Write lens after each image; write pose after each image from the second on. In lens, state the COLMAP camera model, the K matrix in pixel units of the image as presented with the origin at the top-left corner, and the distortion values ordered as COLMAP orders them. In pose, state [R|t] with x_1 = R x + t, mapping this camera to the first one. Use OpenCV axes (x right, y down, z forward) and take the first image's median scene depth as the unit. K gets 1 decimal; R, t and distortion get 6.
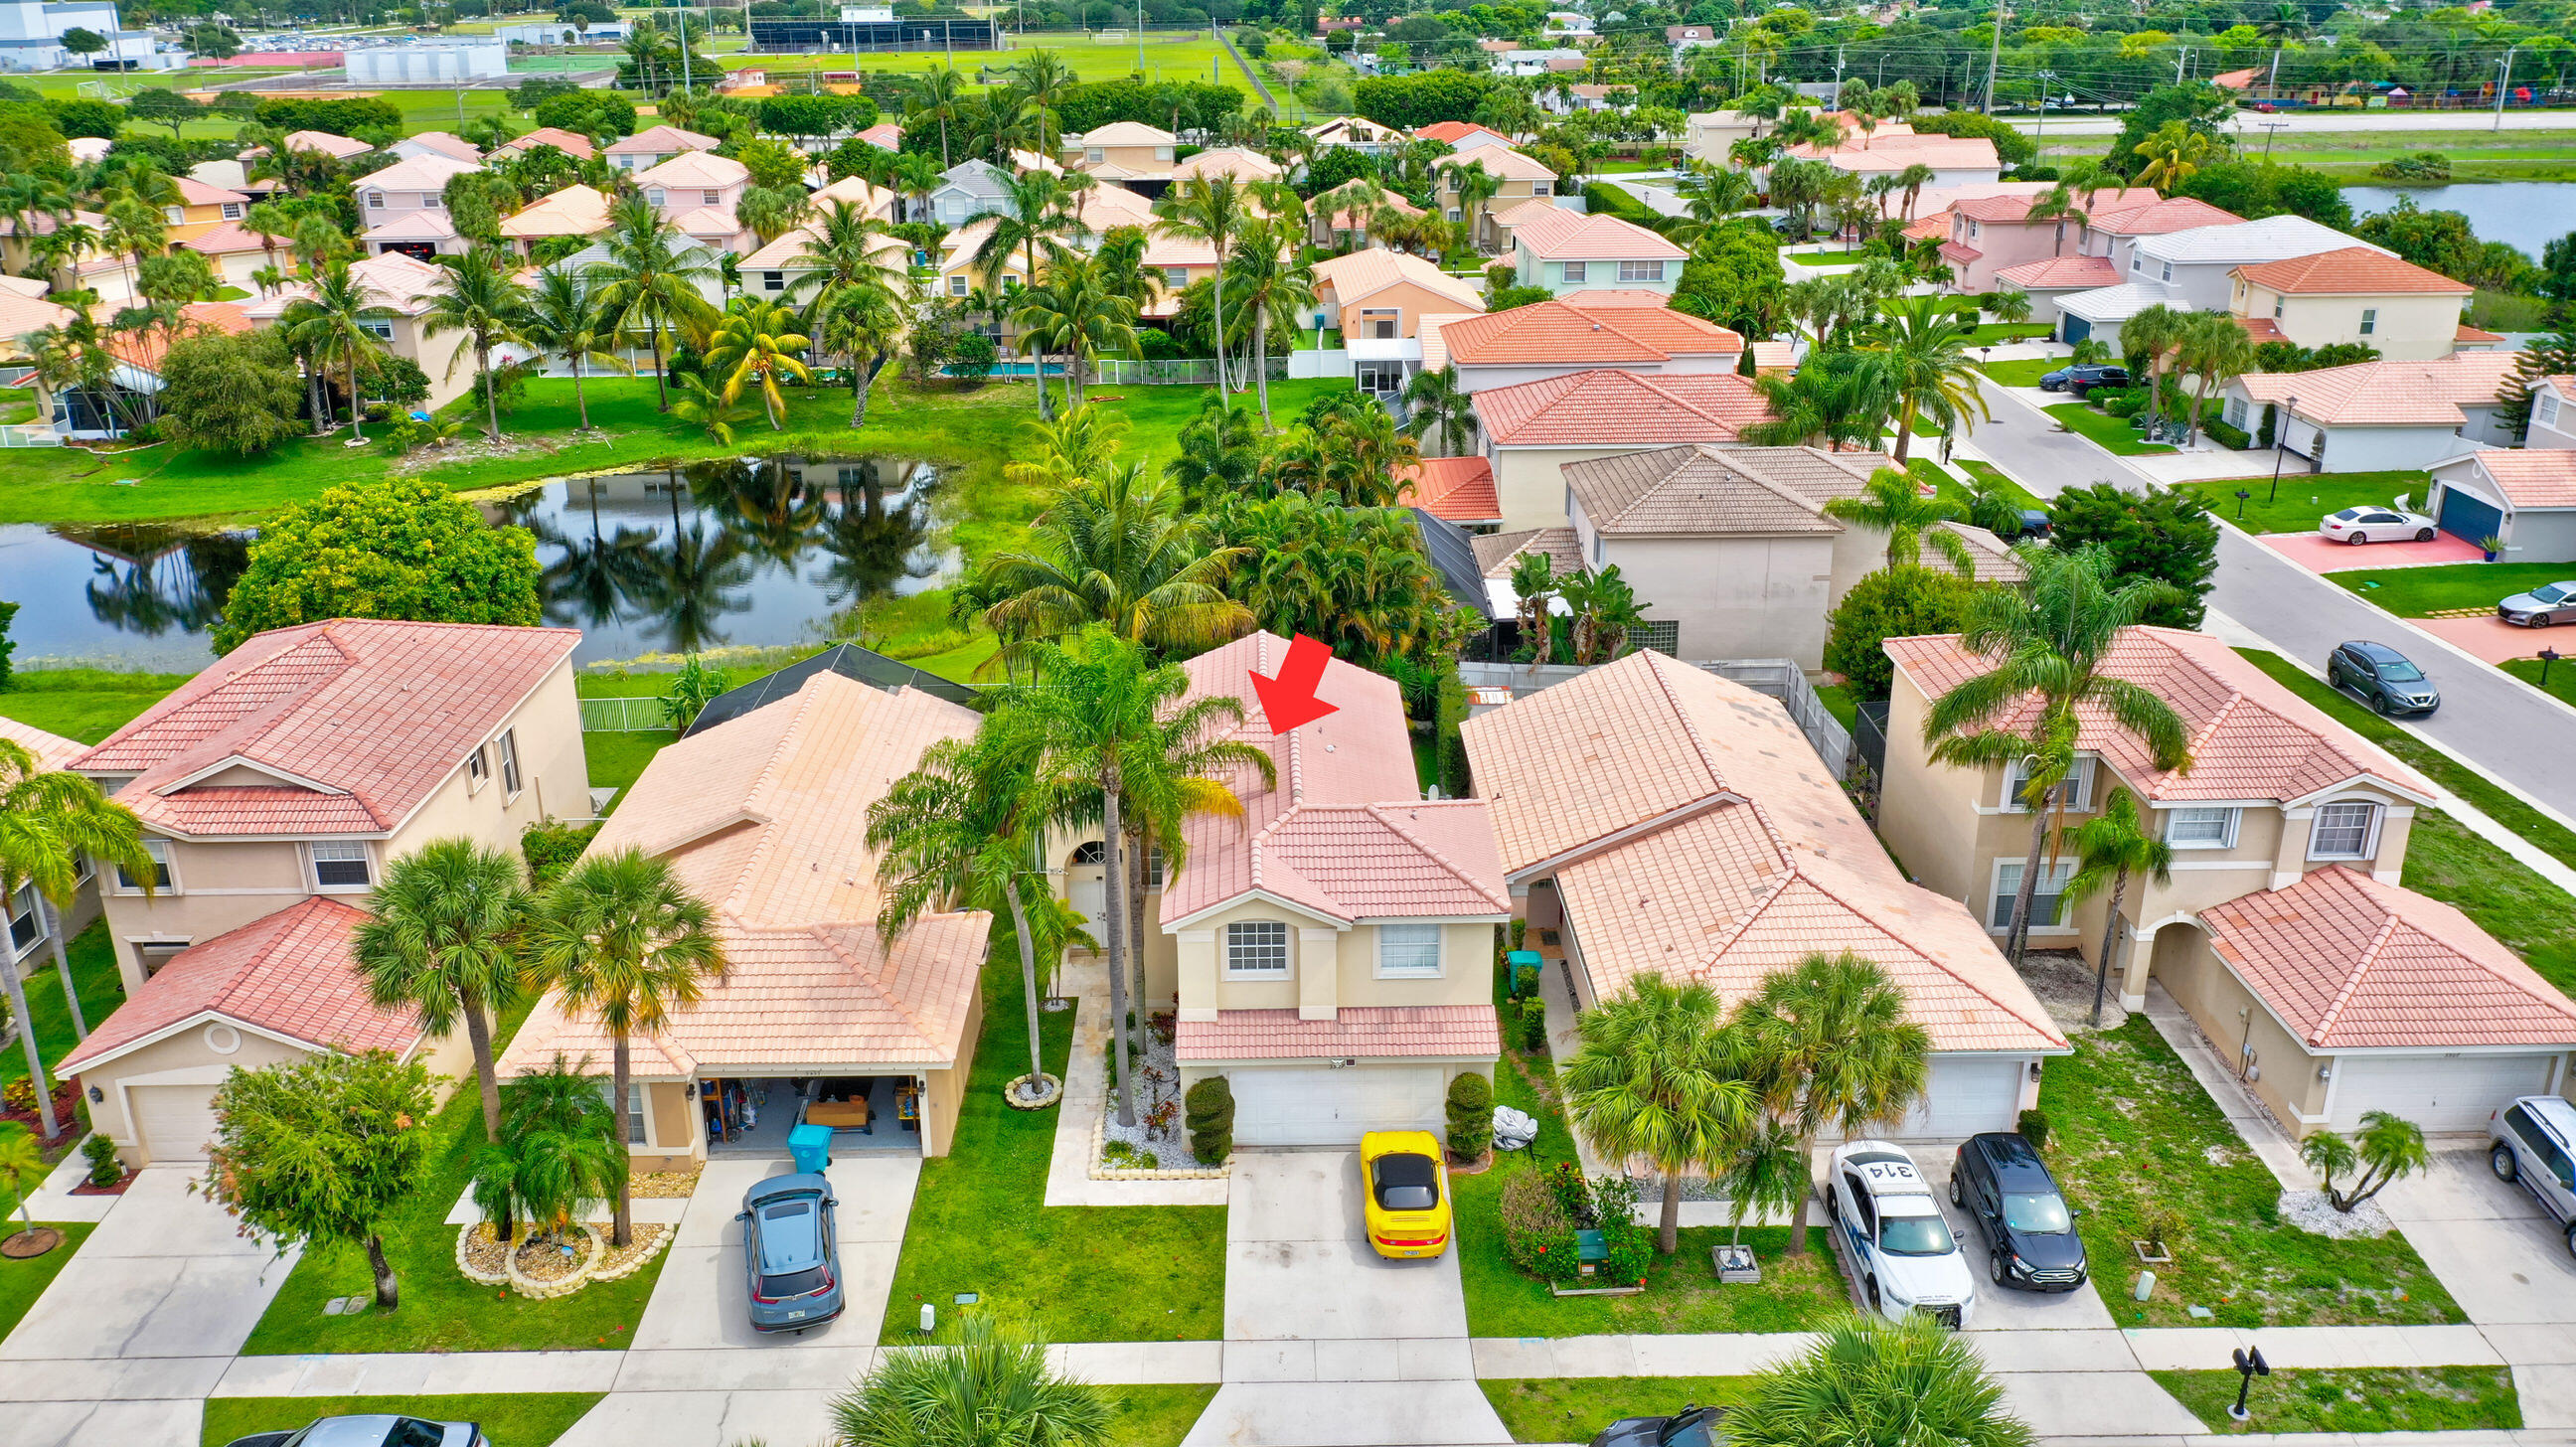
lens RADIAL K [[2042.4, 0, 1288.3], [0, 2042.4, 726.3], [0, 0, 1]] dist [-0.012884, -0.002924]
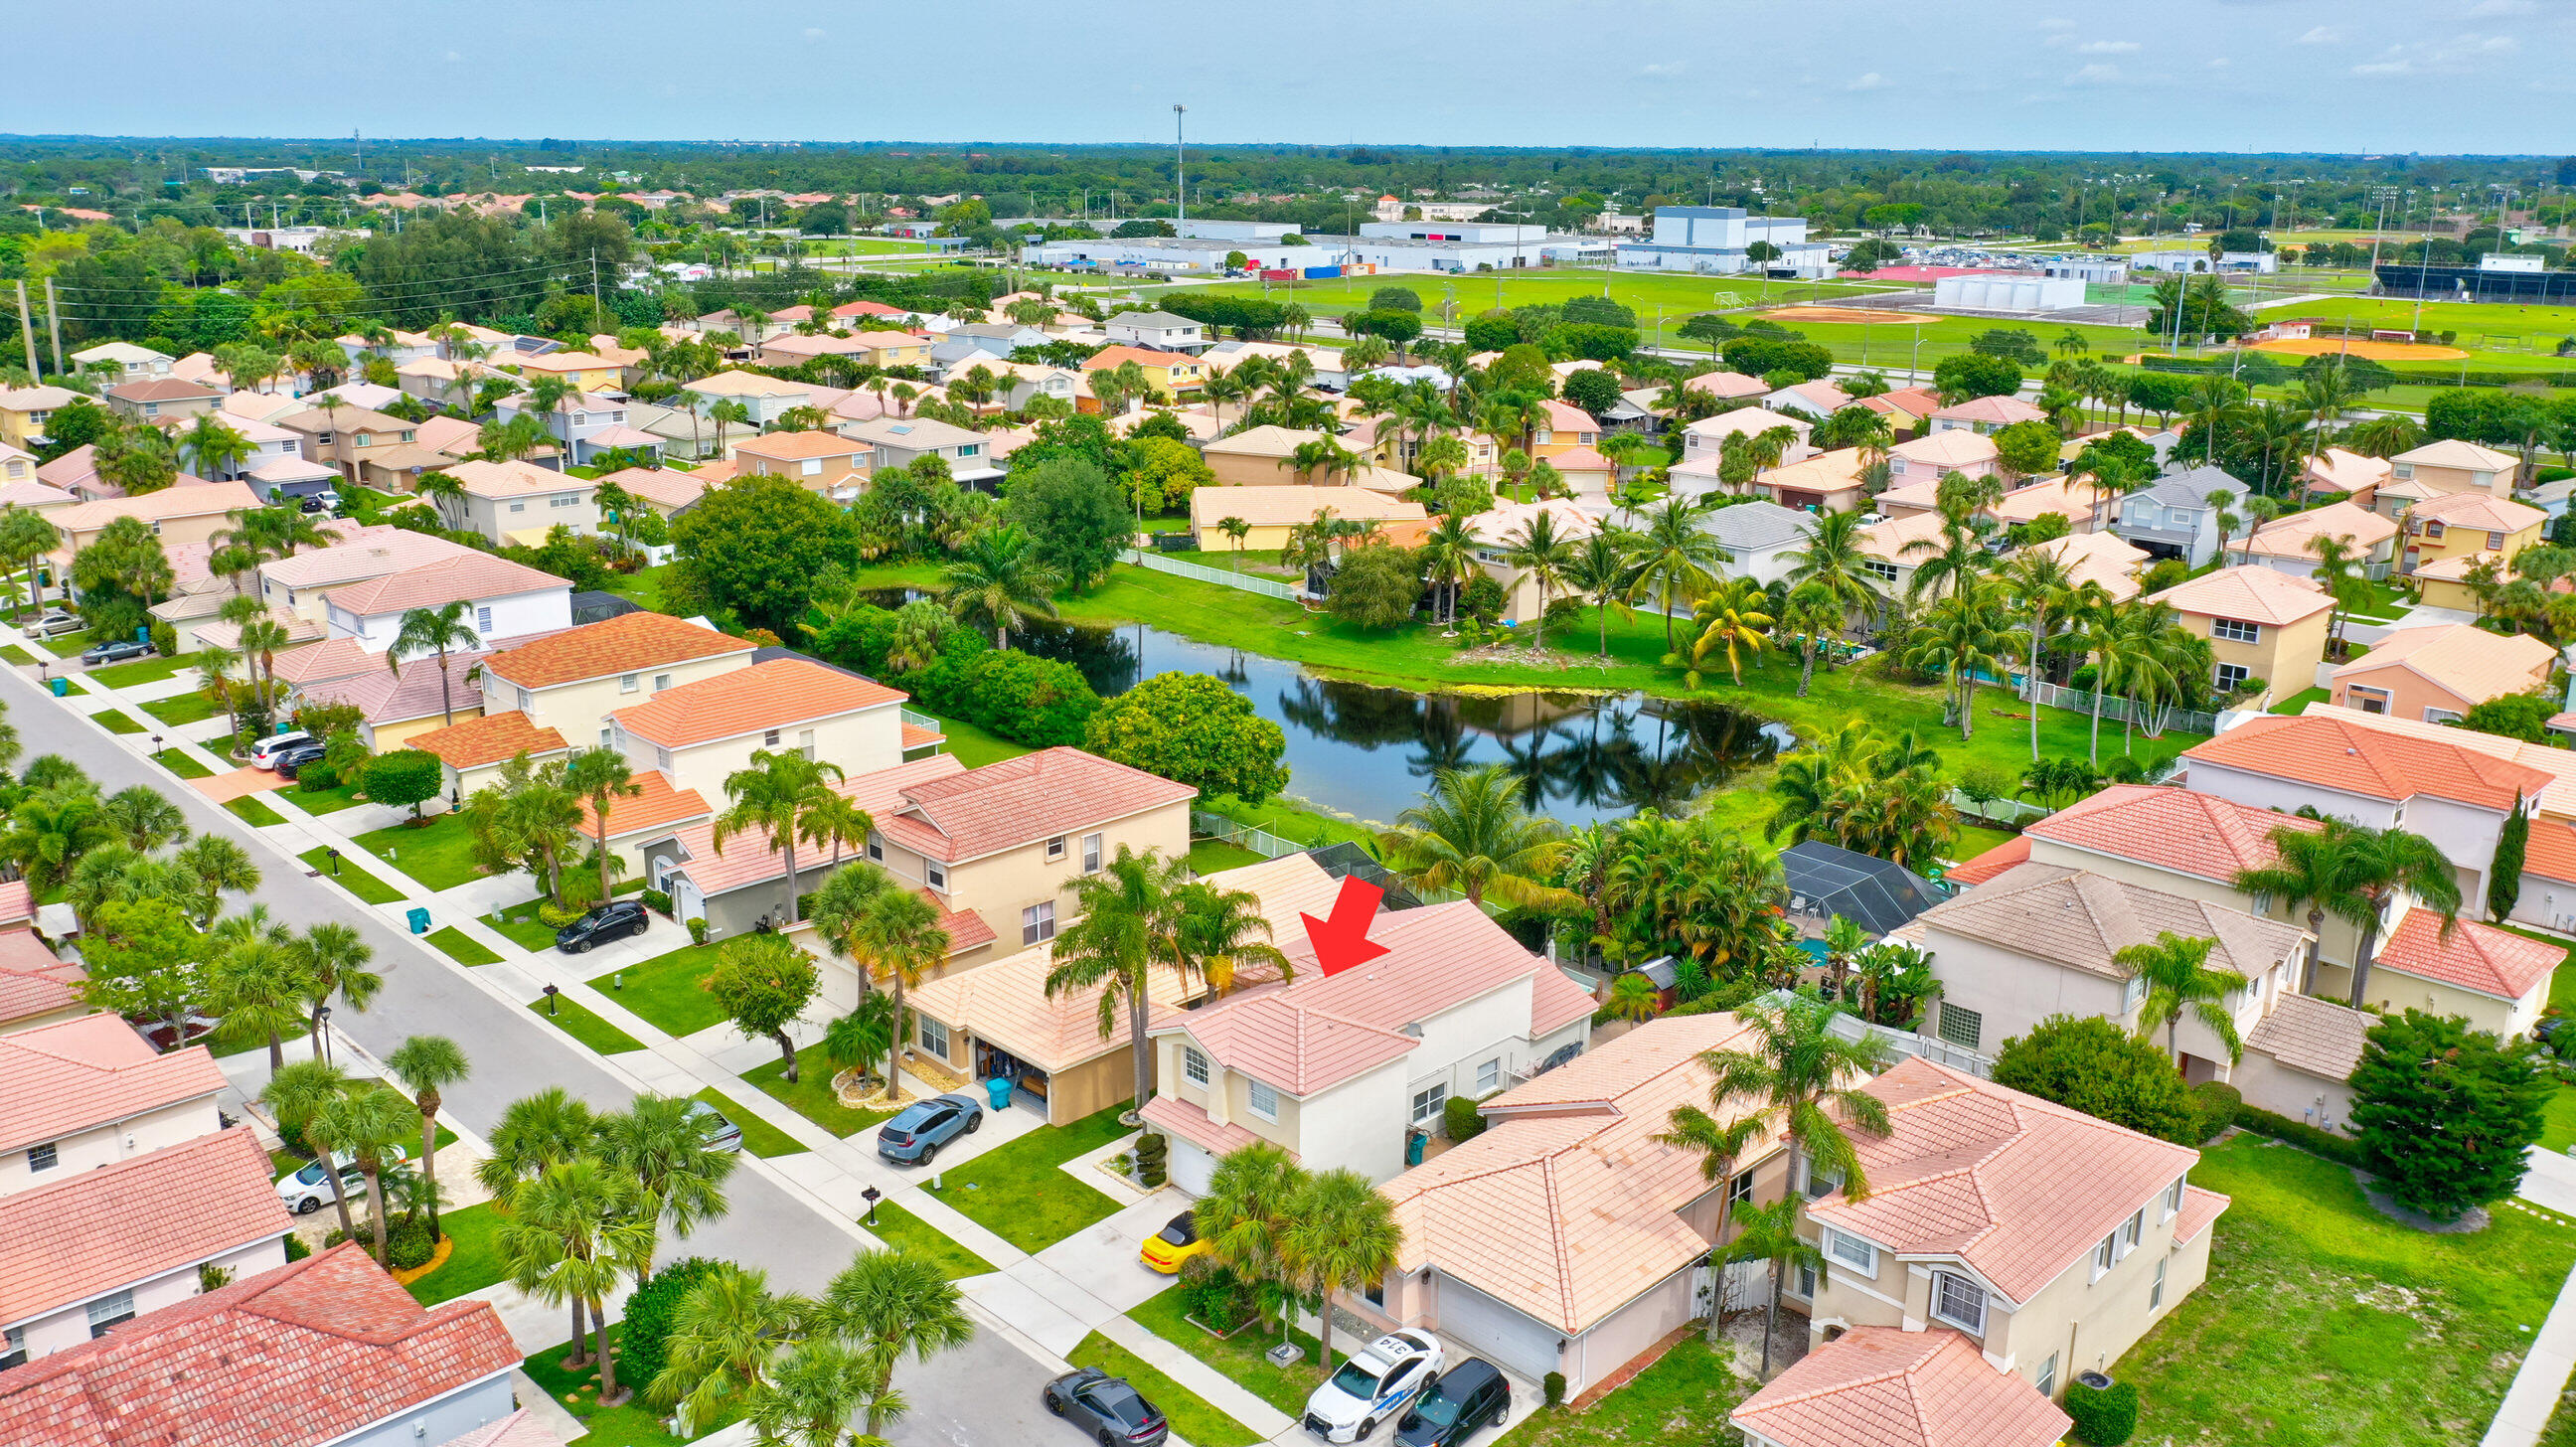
lens RADIAL K [[2042.4, 0, 1289.1], [0, 2042.4, 722.6], [0, 0, 1]] dist [-0.012884, -0.002924]
pose [[0.689539, 0.207792, -0.693800, 0.426425], [-0.266610, 0.963516, 0.023599, -0.081956], [0.673391, 0.168701, 0.719781, -0.063068]]
